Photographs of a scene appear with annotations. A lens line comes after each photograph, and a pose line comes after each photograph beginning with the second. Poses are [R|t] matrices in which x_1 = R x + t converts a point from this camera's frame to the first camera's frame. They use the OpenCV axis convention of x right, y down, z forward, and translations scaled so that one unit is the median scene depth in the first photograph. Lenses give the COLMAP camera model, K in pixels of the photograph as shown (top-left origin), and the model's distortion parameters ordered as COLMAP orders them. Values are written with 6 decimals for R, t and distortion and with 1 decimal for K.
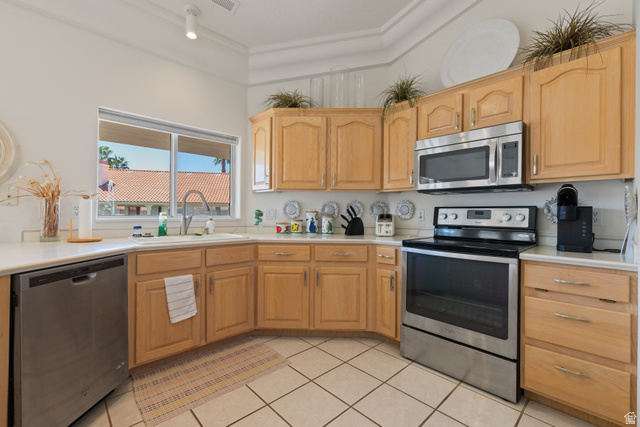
lens RADIAL K [[277.3, 0, 320.0], [0, 277.3, 213.5], [0, 0, 1]] dist [0.000980, 0.000407]
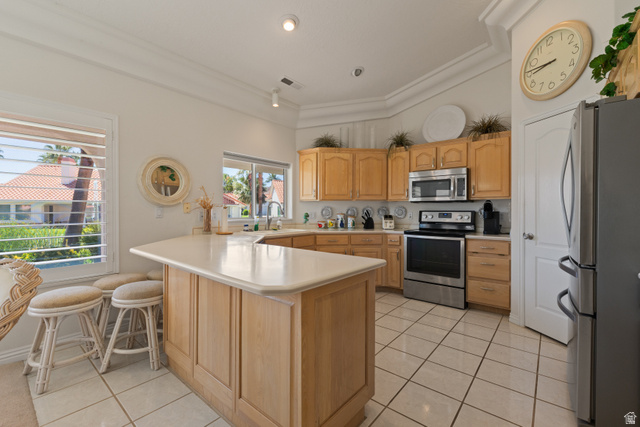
lens RADIAL K [[278.4, 0, 320.0], [0, 278.4, 211.4], [0, 0, 1]] dist [0.001147, 0.000186]
pose [[0.993348, -0.007687, 0.114893, -0.378274], [0.007477, 0.999969, 0.002264, -0.028702], [-0.114907, -0.001389, 0.993375, -0.598867]]
